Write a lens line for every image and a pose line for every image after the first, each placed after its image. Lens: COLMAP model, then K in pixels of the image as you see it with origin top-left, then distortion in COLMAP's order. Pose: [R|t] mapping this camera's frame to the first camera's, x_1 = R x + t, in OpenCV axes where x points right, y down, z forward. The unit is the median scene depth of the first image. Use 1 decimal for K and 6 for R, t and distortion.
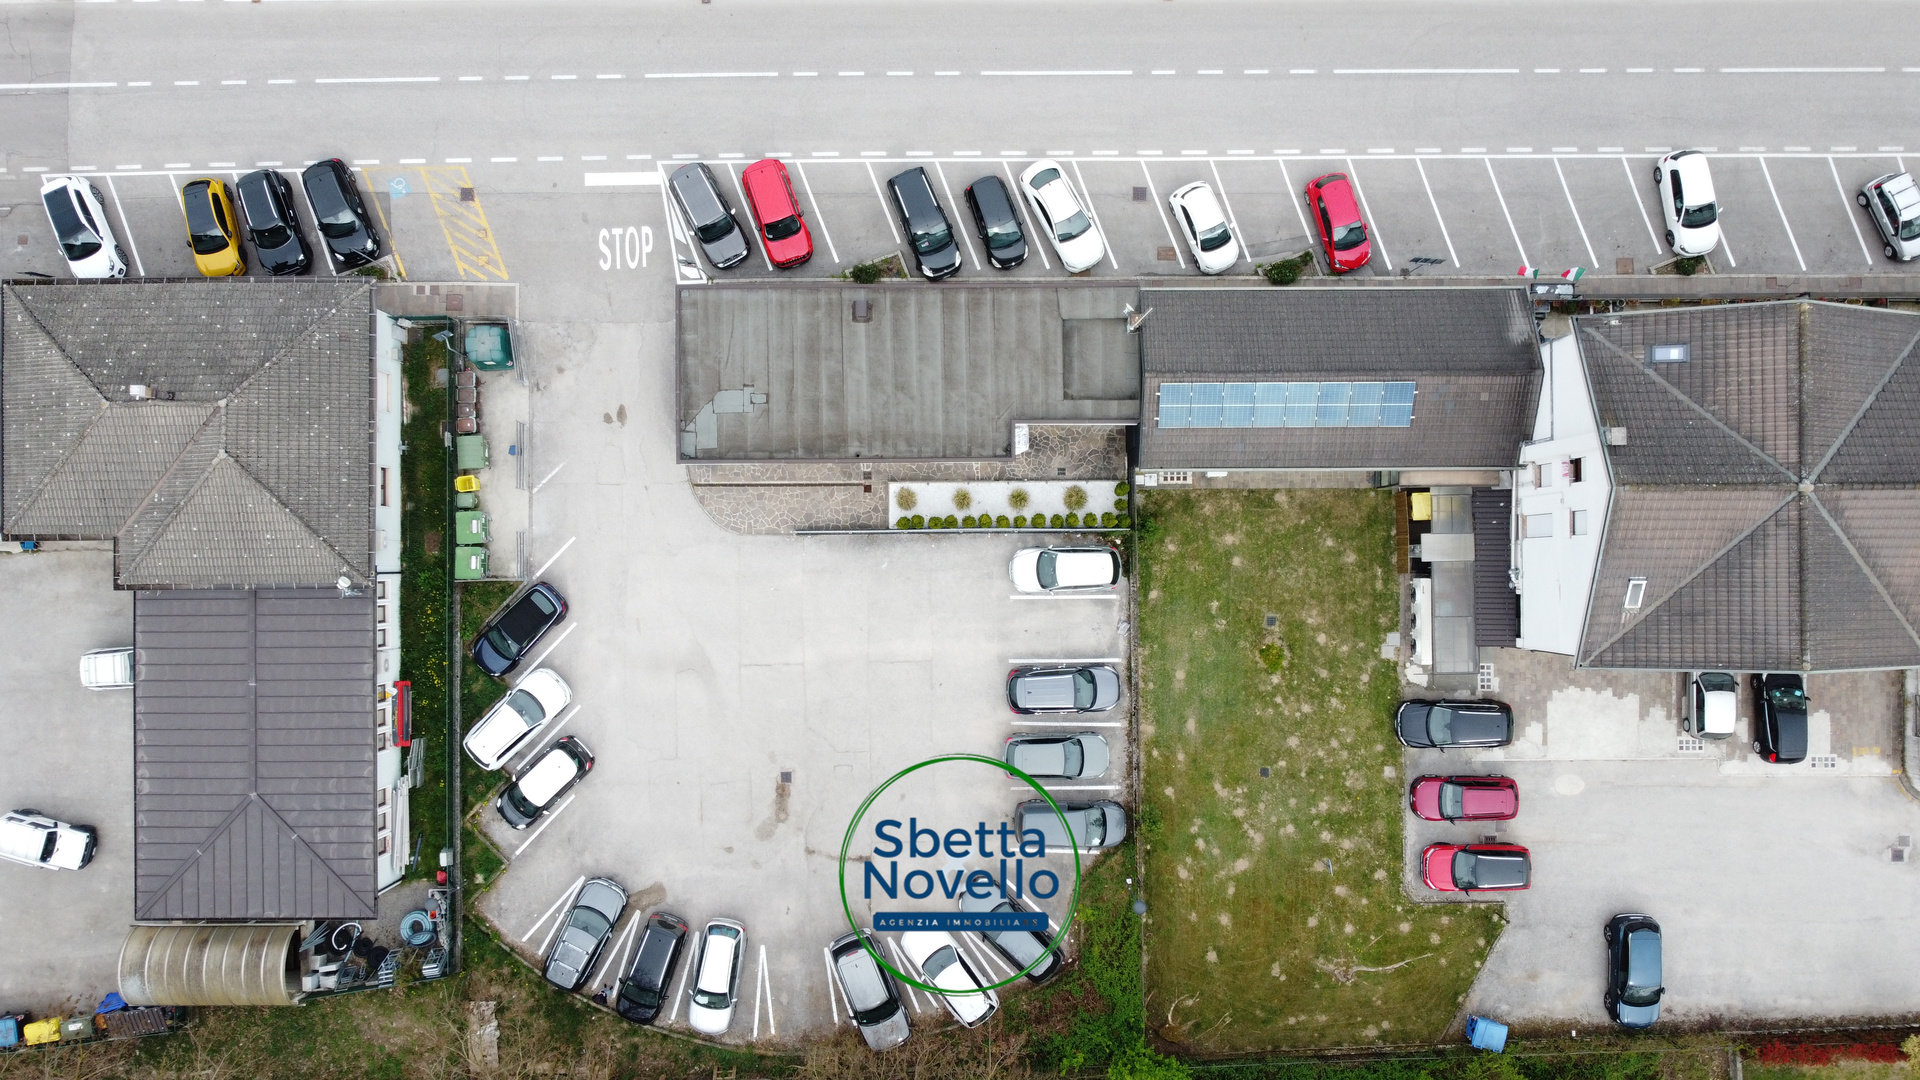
lens RADIAL K [[1458.1, 0, 963.4], [0, 1458.1, 534.1], [0, 0, 1]] dist [0.008637, -0.013925]
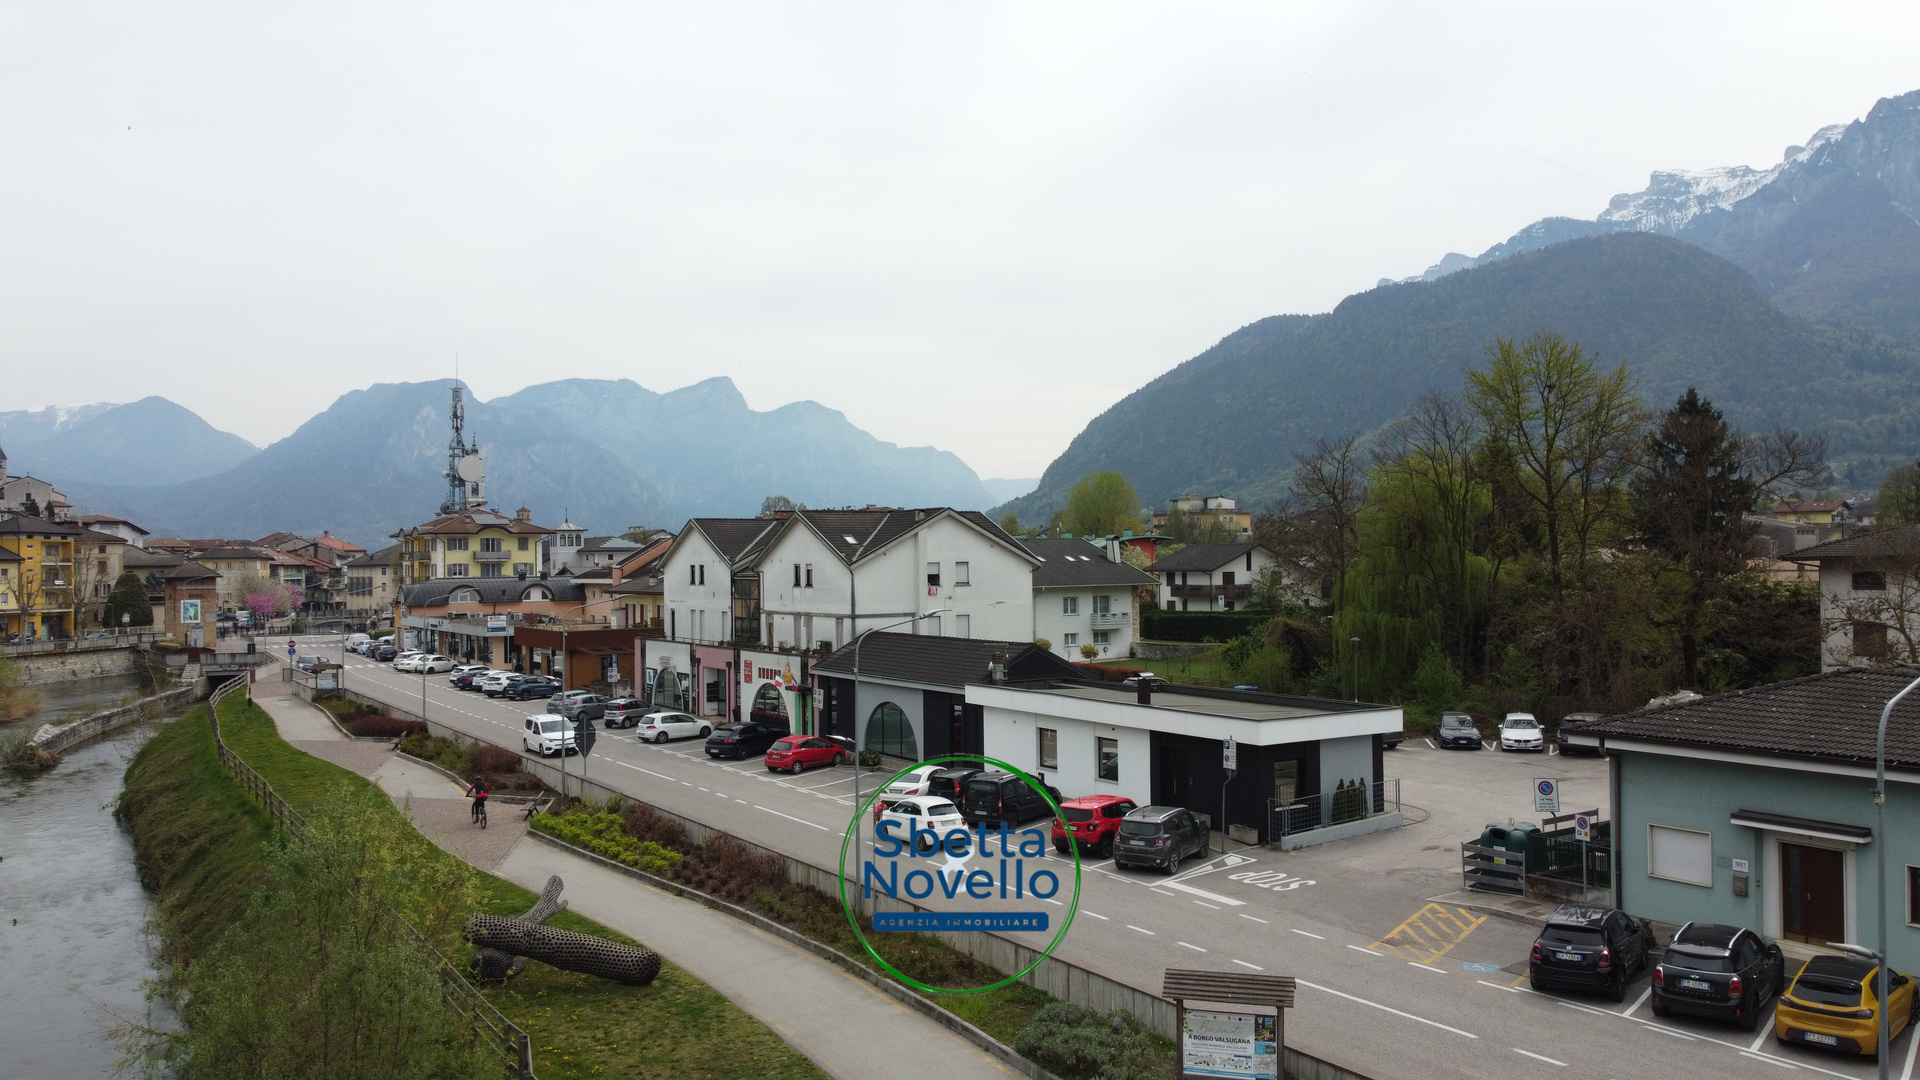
lens RADIAL K [[1458.1, 0, 963.4], [0, 1458.1, 534.1], [0, 0, 1]] dist [0.008637, -0.013925]
pose [[-0.530555, 0.021540, 0.847377, -0.776289], [0.847650, 0.012839, 0.530400, -0.720372], [0.000546, 0.999686, -0.025070, 0.857216]]
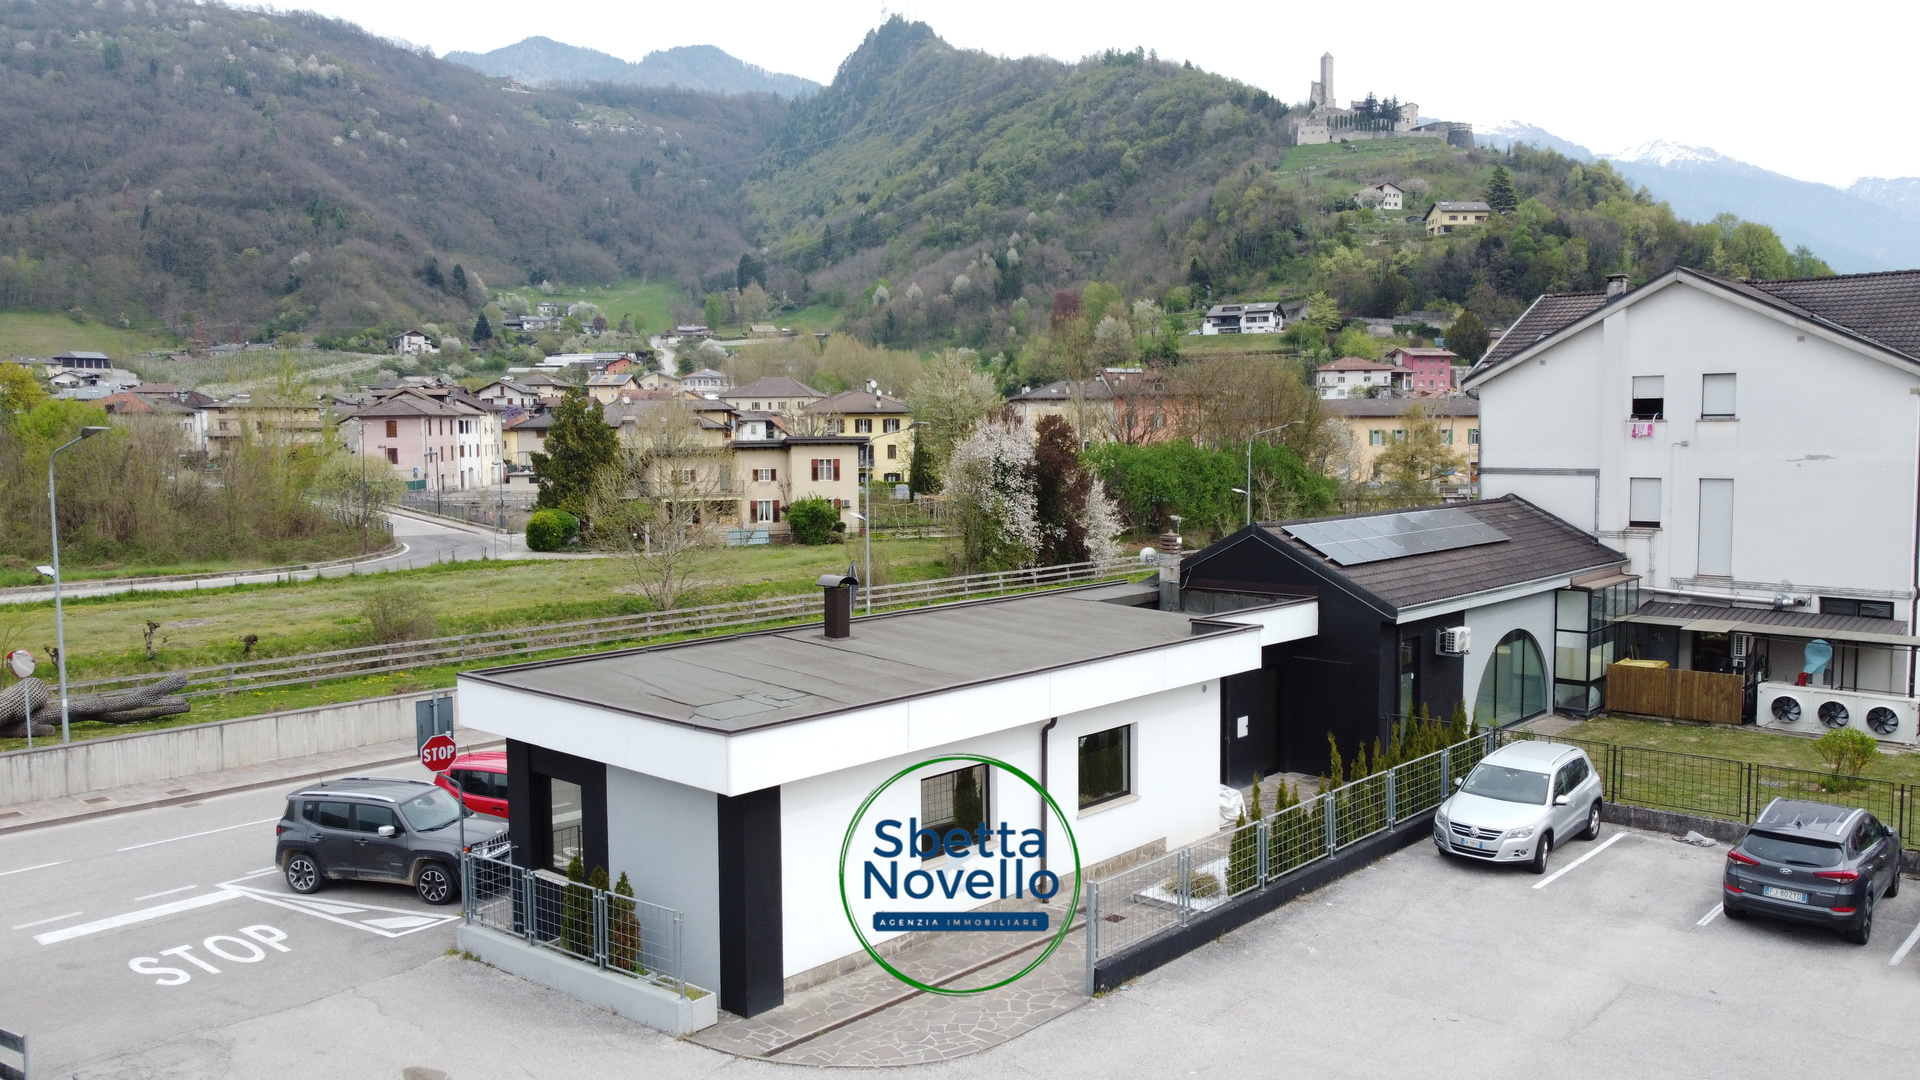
lens RADIAL K [[1458.1, 0, 963.4], [0, 1458.1, 534.1], [0, 0, 1]] dist [0.008637, -0.013925]
pose [[0.679500, -0.056330, 0.731510, -0.375252], [0.733660, 0.058766, -0.676971, 0.198670], [-0.004854, 0.996681, 0.081259, 0.870188]]
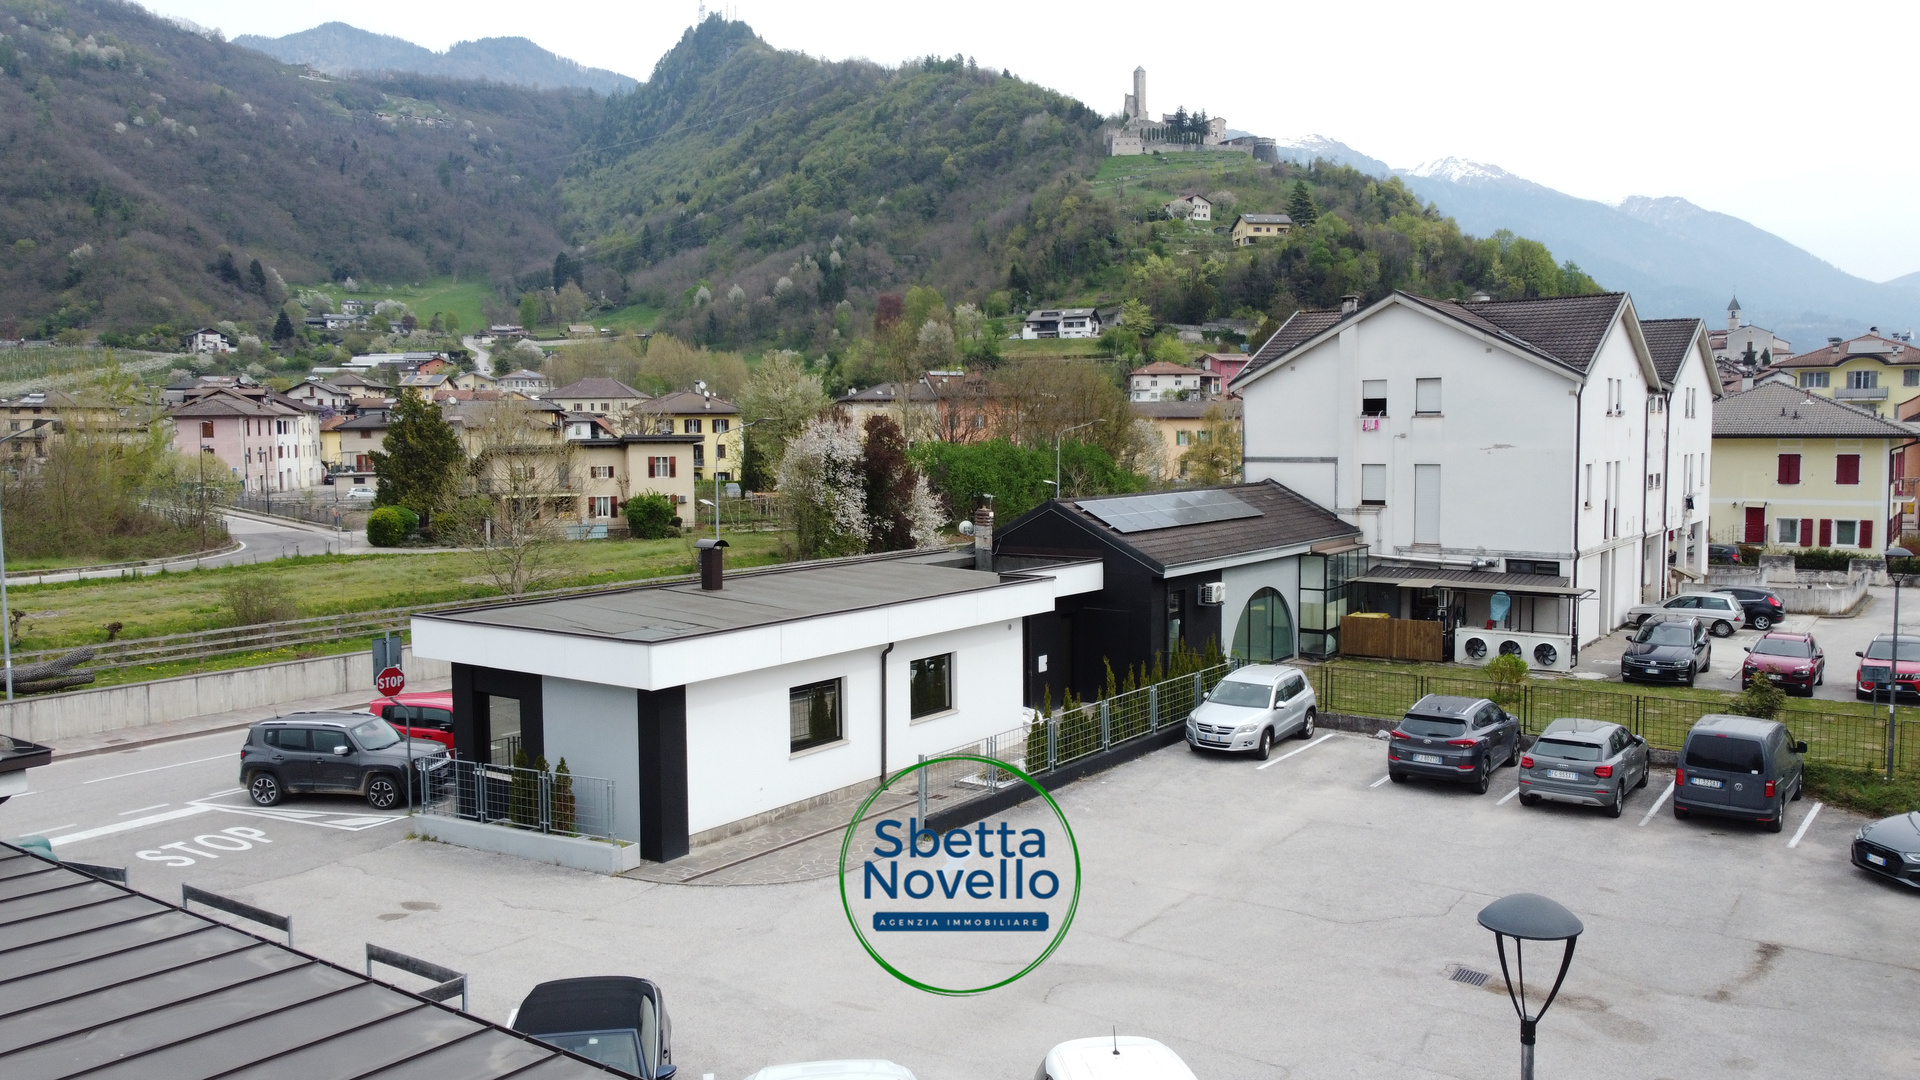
lens RADIAL K [[1458.1, 0, 963.4], [0, 1458.1, 534.1], [0, 0, 1]] dist [0.008637, -0.013925]
pose [[0.586399, -0.060355, 0.807771, -0.465596], [0.810000, 0.051081, -0.584200, 0.267163], [-0.006003, 0.996869, 0.078841, 0.873838]]
